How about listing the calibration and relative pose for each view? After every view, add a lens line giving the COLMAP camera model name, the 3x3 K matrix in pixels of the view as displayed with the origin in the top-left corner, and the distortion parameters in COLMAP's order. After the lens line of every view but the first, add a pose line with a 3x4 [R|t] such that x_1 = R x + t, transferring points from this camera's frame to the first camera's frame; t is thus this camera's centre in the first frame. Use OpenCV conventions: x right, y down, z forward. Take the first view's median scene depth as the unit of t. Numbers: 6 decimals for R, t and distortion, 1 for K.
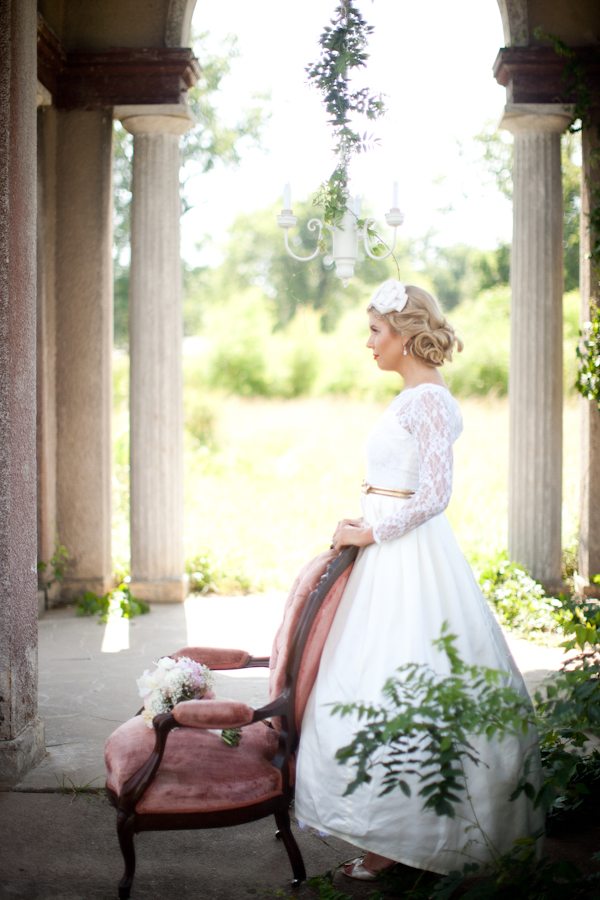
lens RADIAL K [[1315.4, 0, 300.0], [0, 1315.4, 450.0], [0, 0, 1]] dist [-0.200594, 0.524000]
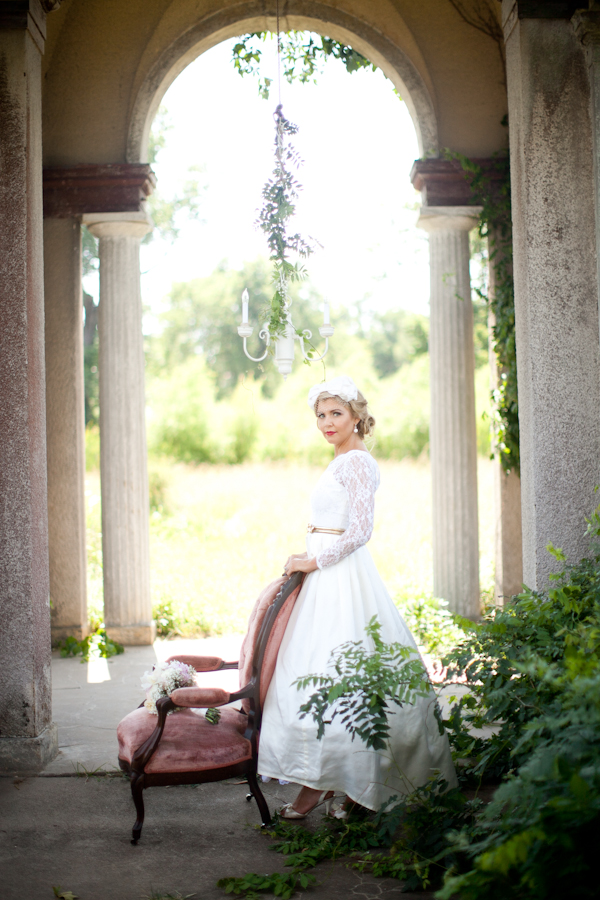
lens RADIAL K [[1315.4, 0, 300.0], [0, 1315.4, 450.0], [0, 0, 1]] dist [-0.200594, 0.524000]
pose [[0.998732, -0.022752, 0.044909, -0.007309], [0.024935, 0.998503, -0.048677, 0.005583], [-0.043734, 0.049735, 0.997804, -0.153713]]
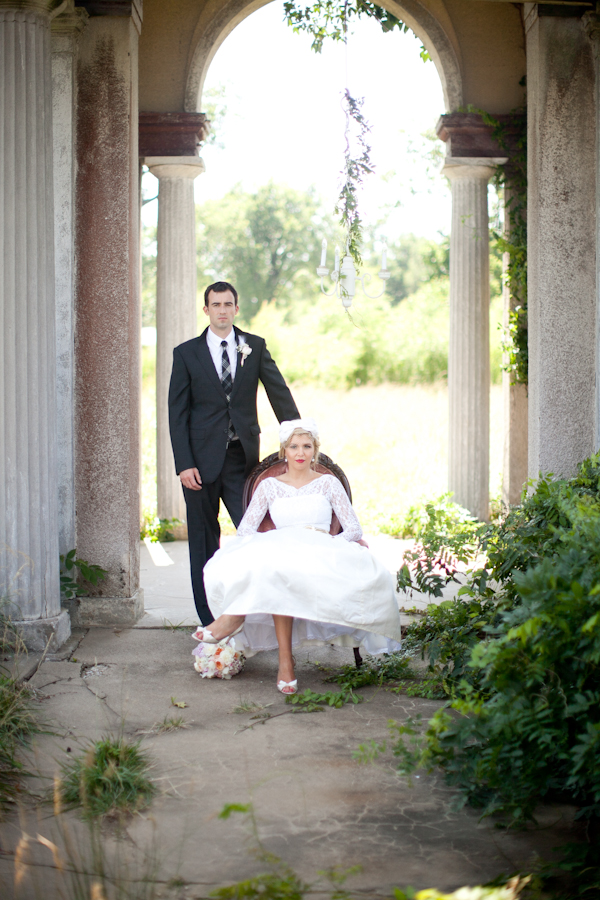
lens RADIAL K [[1315.4, 0, 300.0], [0, 1315.4, 450.0], [0, 0, 1]] dist [-0.200594, 0.524000]
pose [[0.999198, -0.003747, 0.039859, -0.041333], [0.003395, 0.999955, 0.008882, 0.016458], [-0.039890, -0.008740, 0.999166, -0.306710]]
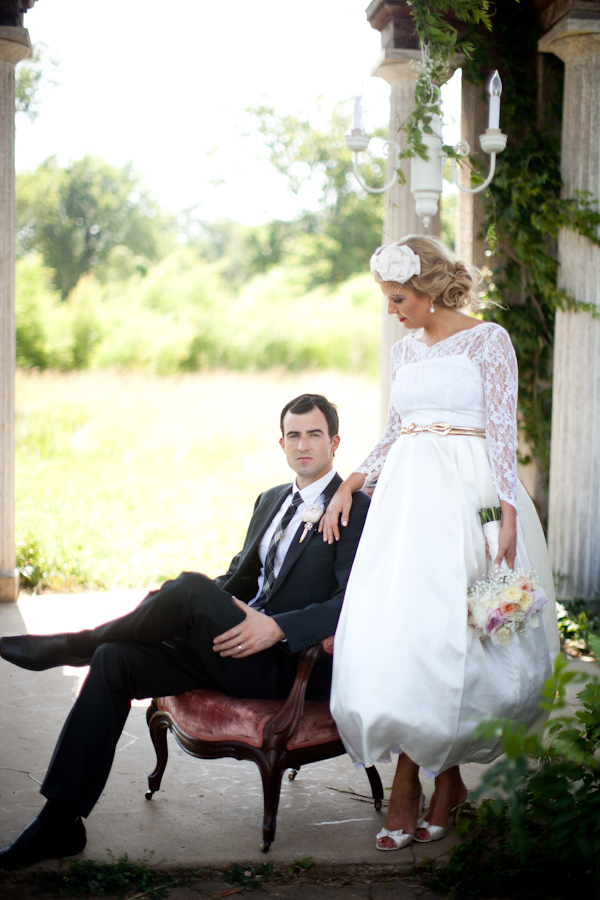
lens RADIAL K [[1315.4, 0, 300.0], [0, 1315.4, 450.0], [0, 0, 1]] dist [-0.200594, 0.524000]
pose [[0.982676, 0.008073, 0.185154, -0.064722], [-0.011728, 0.999757, 0.018650, -0.002766], [-0.184959, -0.020498, 0.982532, 0.114783]]
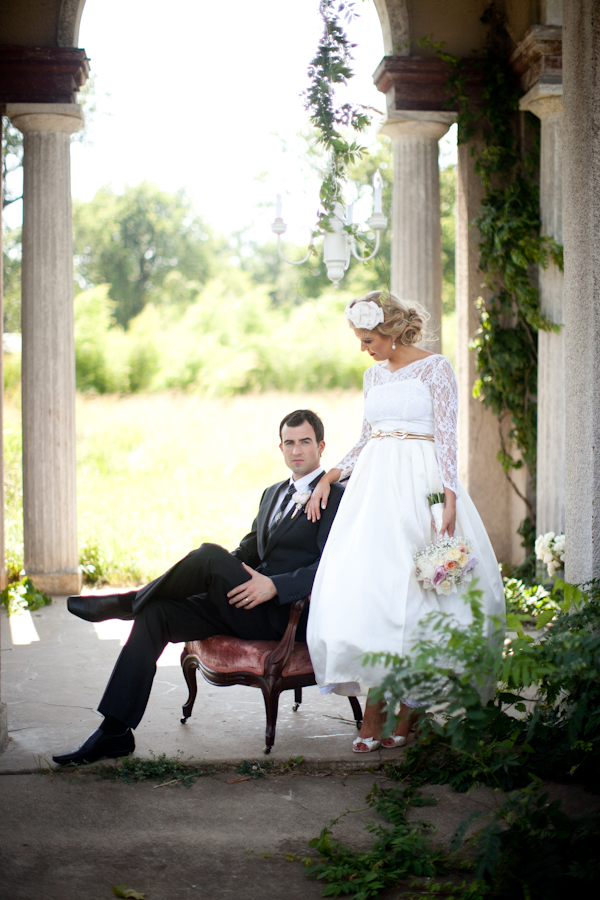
lens RADIAL K [[1315.4, 0, 300.0], [0, 1315.4, 450.0], [0, 0, 1]] dist [-0.200594, 0.524000]
pose [[0.989974, -0.010023, 0.140893, -0.061603], [0.009486, 0.999945, 0.004485, 0.001605], [-0.140930, -0.003103, 0.990015, -0.027998]]
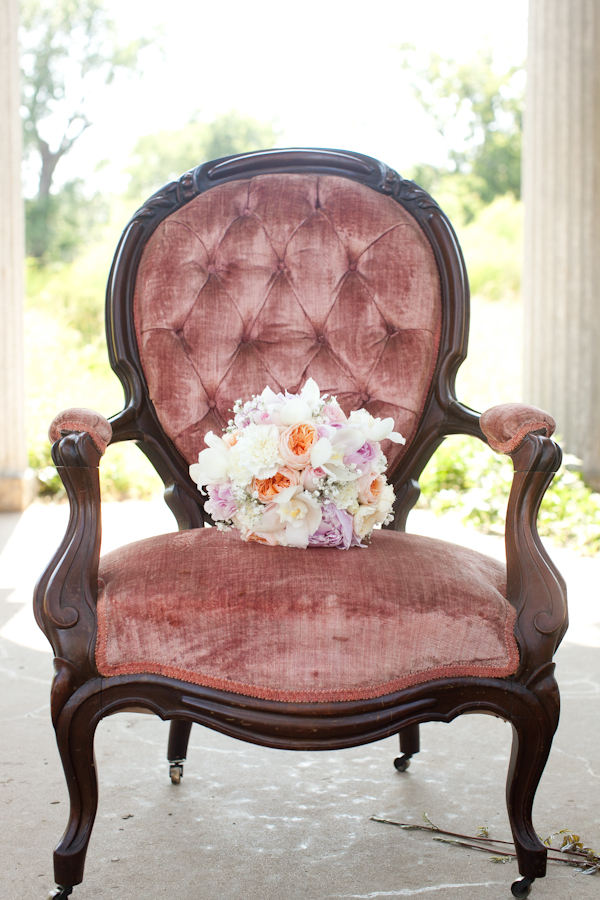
lens RADIAL K [[1315.4, 0, 300.0], [0, 1315.4, 450.0], [0, 0, 1]] dist [-0.200594, 0.524000]
pose [[0.997585, -0.008502, 0.068939, 0.002043], [0.005375, 0.998954, 0.045415, 0.058893], [-0.069253, -0.044935, 0.996587, 0.359502]]
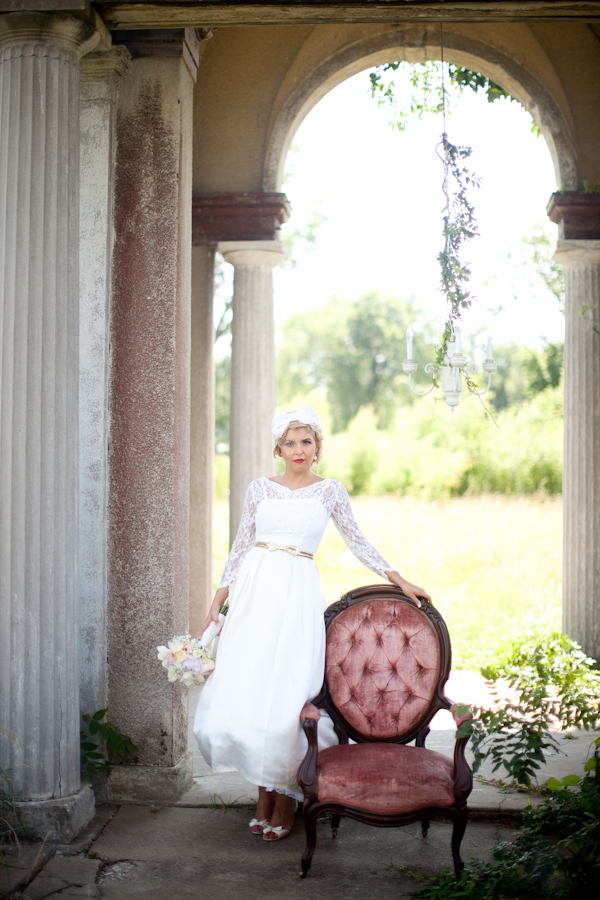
lens RADIAL K [[1315.4, 0, 300.0], [0, 1315.4, 450.0], [0, 0, 1]] dist [-0.200594, 0.524000]
pose [[0.999322, 0.001118, -0.036795, -0.027373], [-0.003818, 0.997296, -0.073396, 0.004716], [0.036613, 0.073487, 0.996624, -0.144880]]
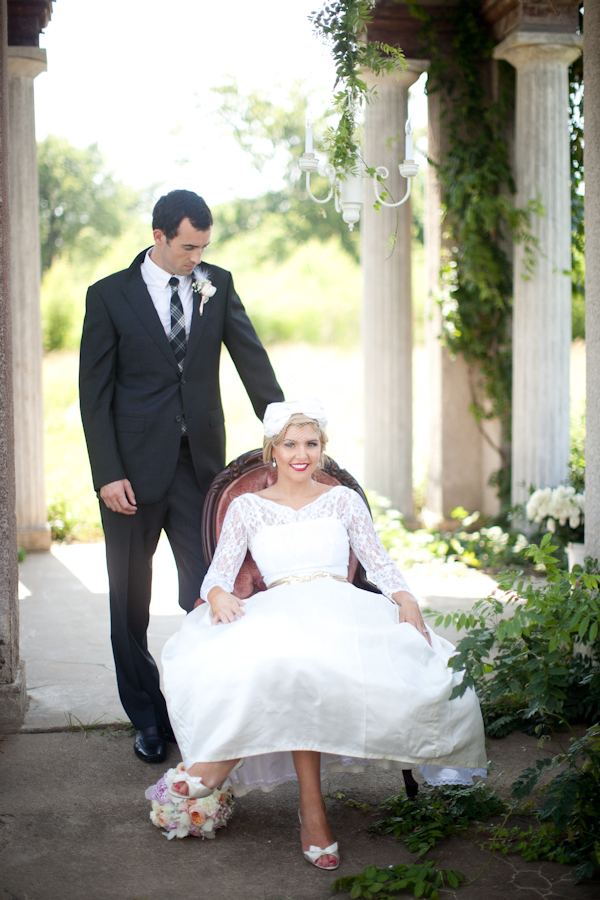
lens RADIAL K [[1315.4, 0, 300.0], [0, 1315.4, 450.0], [0, 0, 1]] dist [-0.200594, 0.524000]
pose [[0.977589, -0.023039, 0.209258, -0.109946], [0.015562, 0.999183, 0.037308, 0.005686], [-0.209946, -0.033215, 0.977149, -0.008812]]
